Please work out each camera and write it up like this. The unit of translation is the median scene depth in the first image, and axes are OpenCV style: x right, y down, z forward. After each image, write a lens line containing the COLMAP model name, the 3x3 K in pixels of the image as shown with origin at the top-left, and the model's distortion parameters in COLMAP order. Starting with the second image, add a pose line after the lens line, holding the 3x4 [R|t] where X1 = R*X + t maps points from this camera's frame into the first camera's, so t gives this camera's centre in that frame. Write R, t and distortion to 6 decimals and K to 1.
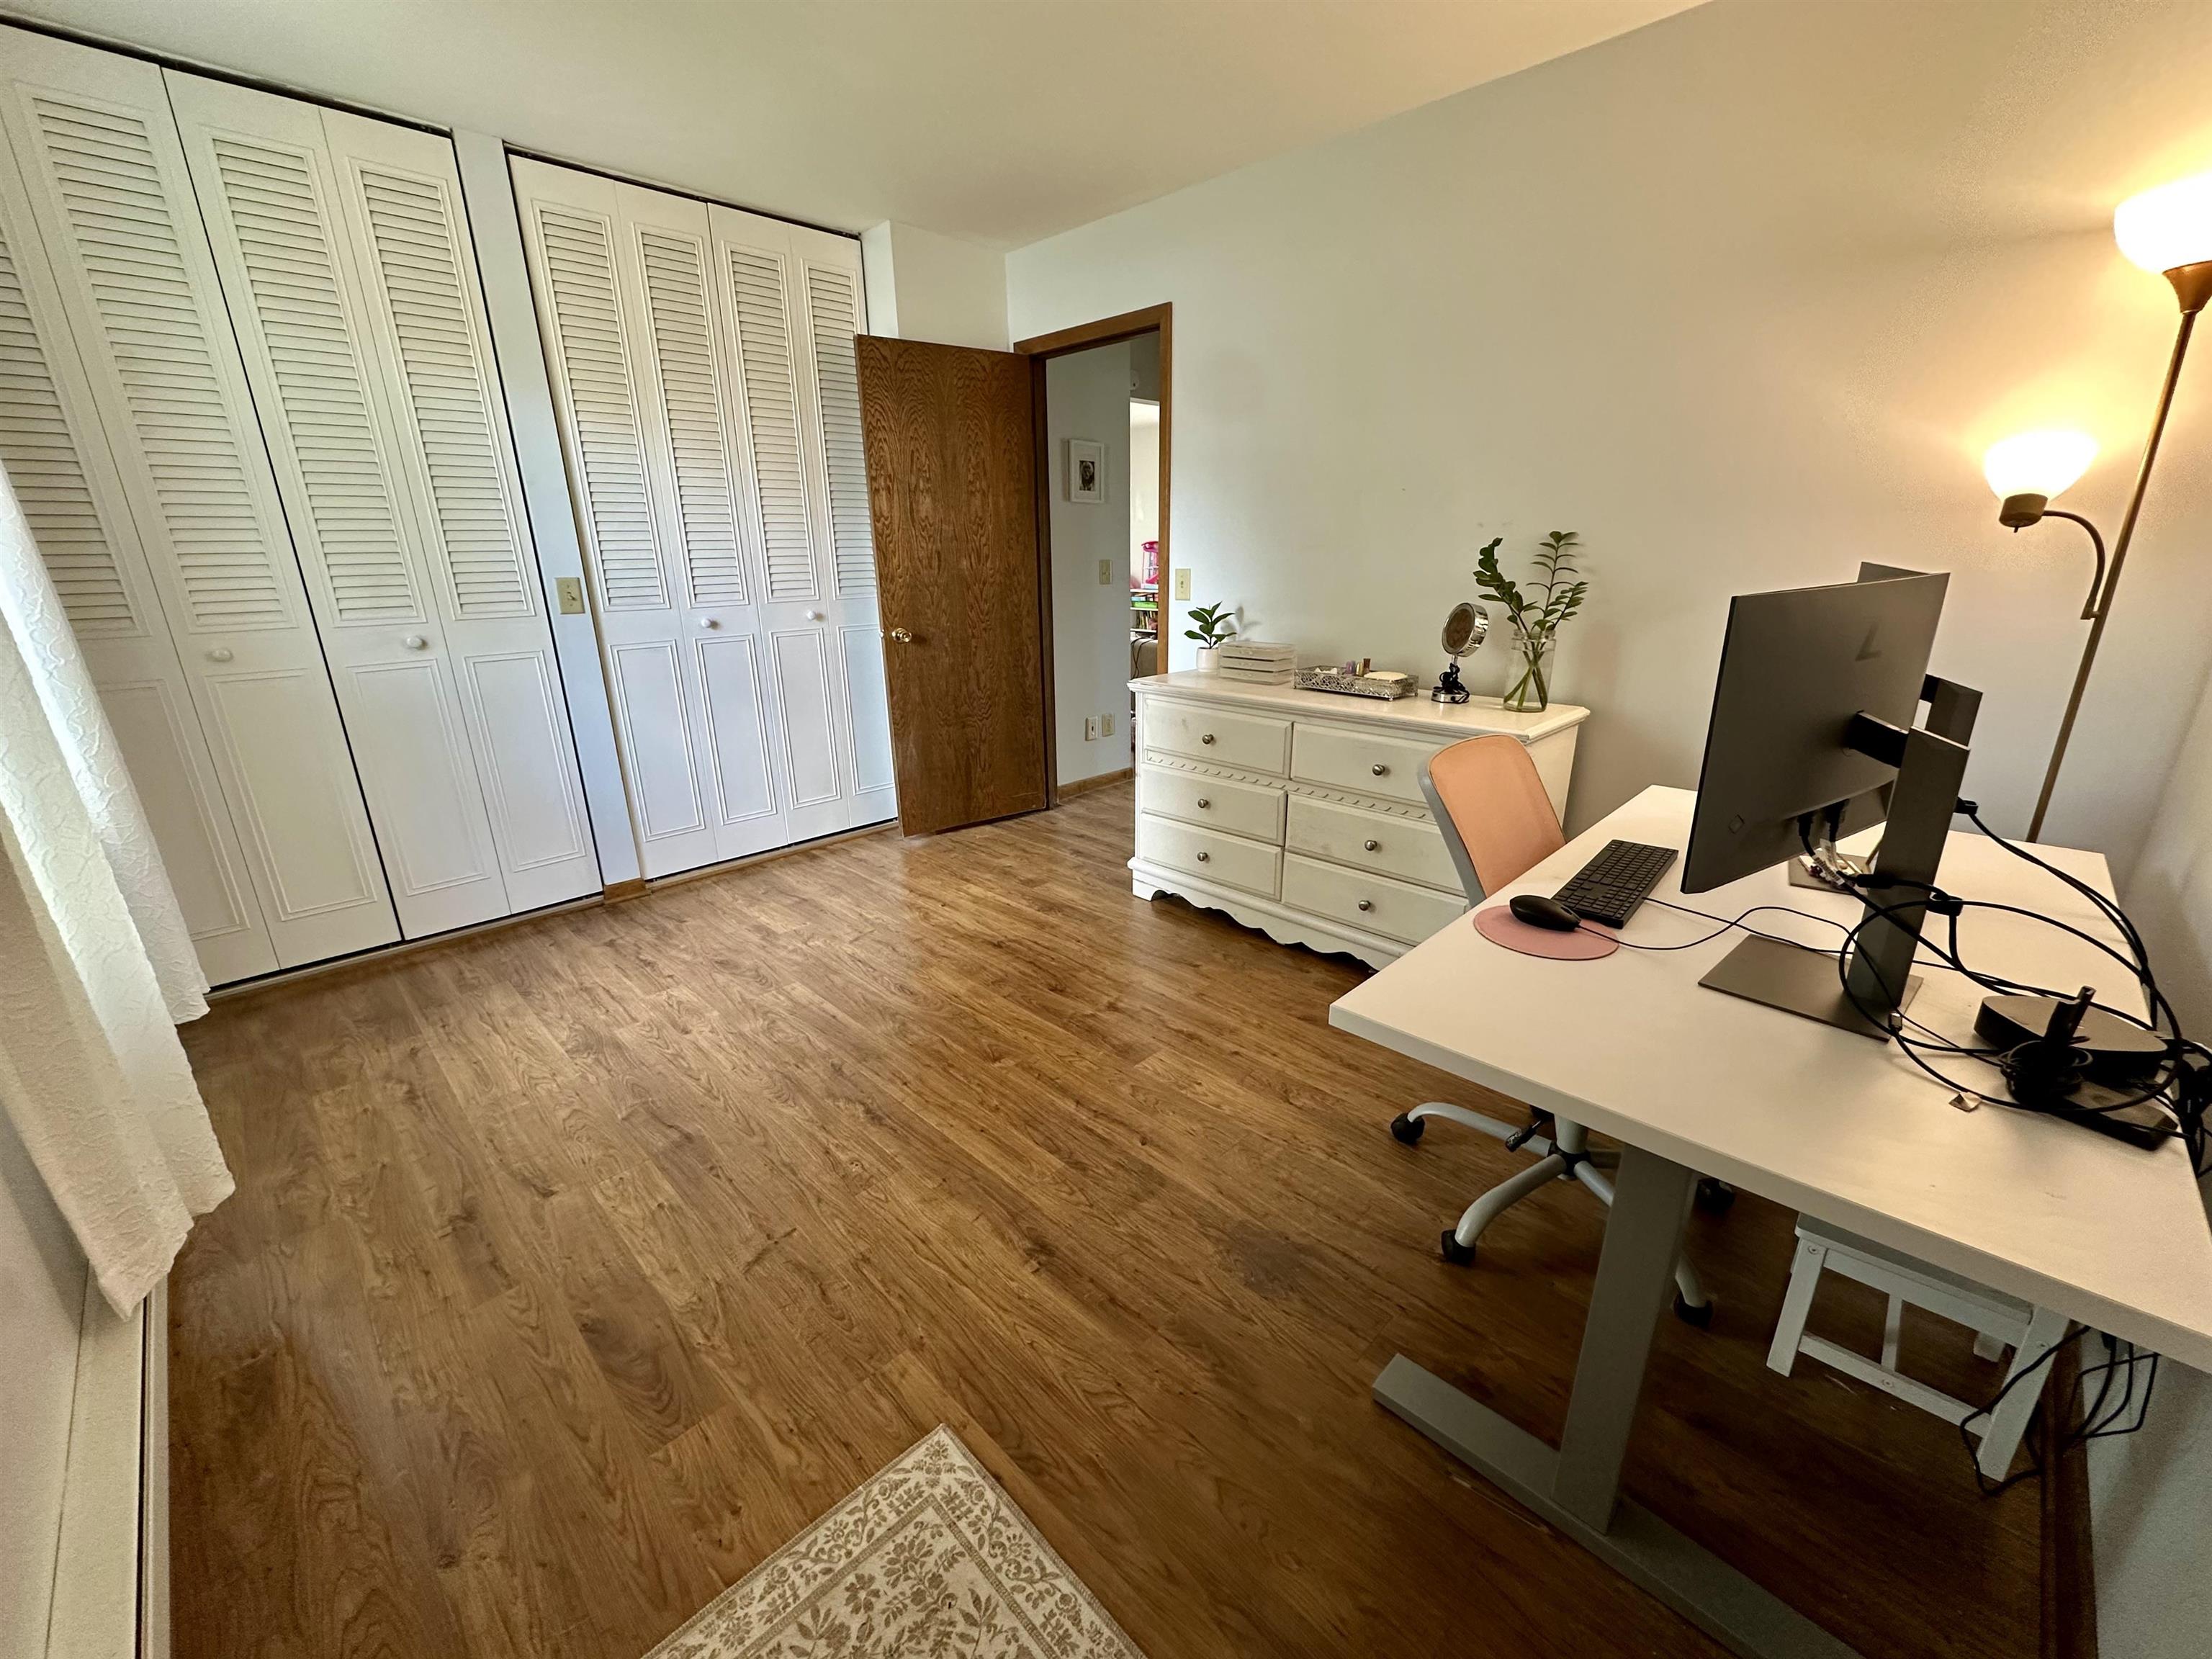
lens RADIAL K [[880.6, 0, 1106.0], [0, 880.6, 829.5], [0, 0, 1]] dist [-0.001411, -0.000359]
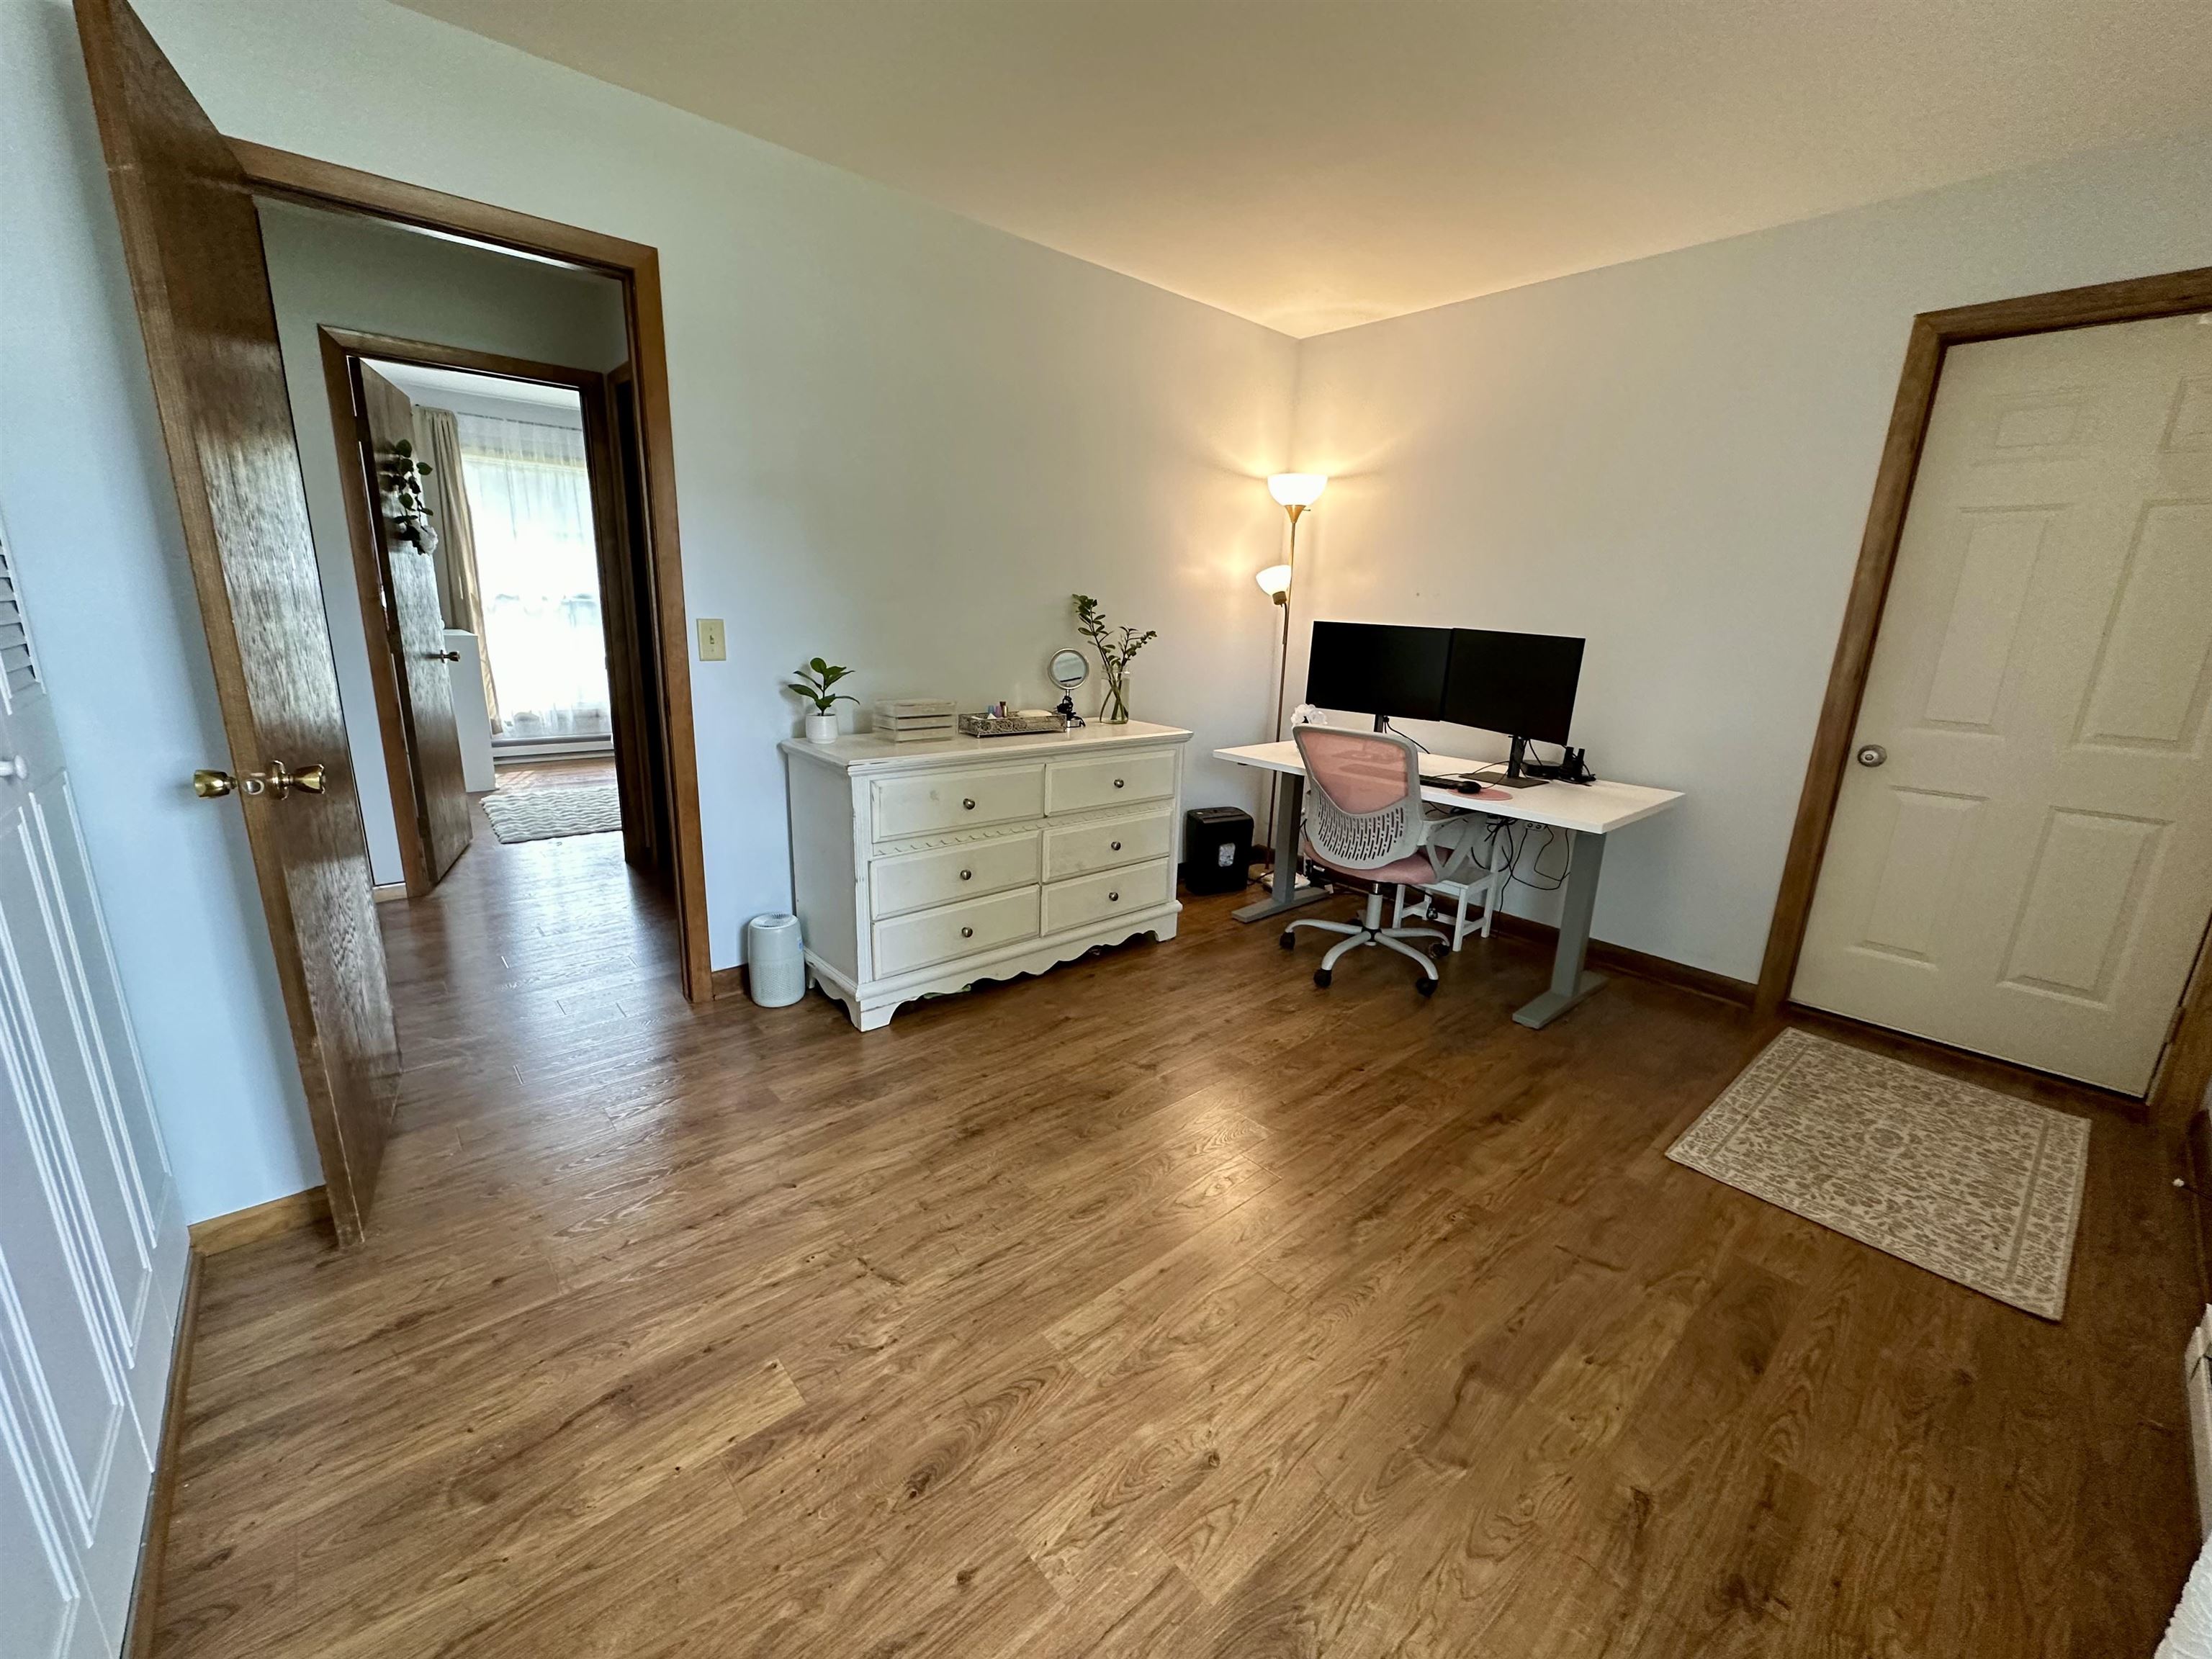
lens RADIAL K [[880.6, 0, 1106.0], [0, 880.6, 829.5], [0, 0, 1]] dist [-0.001411, -0.000359]
pose [[0.069861, -0.233720, 0.969791, -1.156863], [0.272493, 0.939664, 0.206830, -0.341946], [-0.959618, 0.249812, 0.129333, 1.118236]]
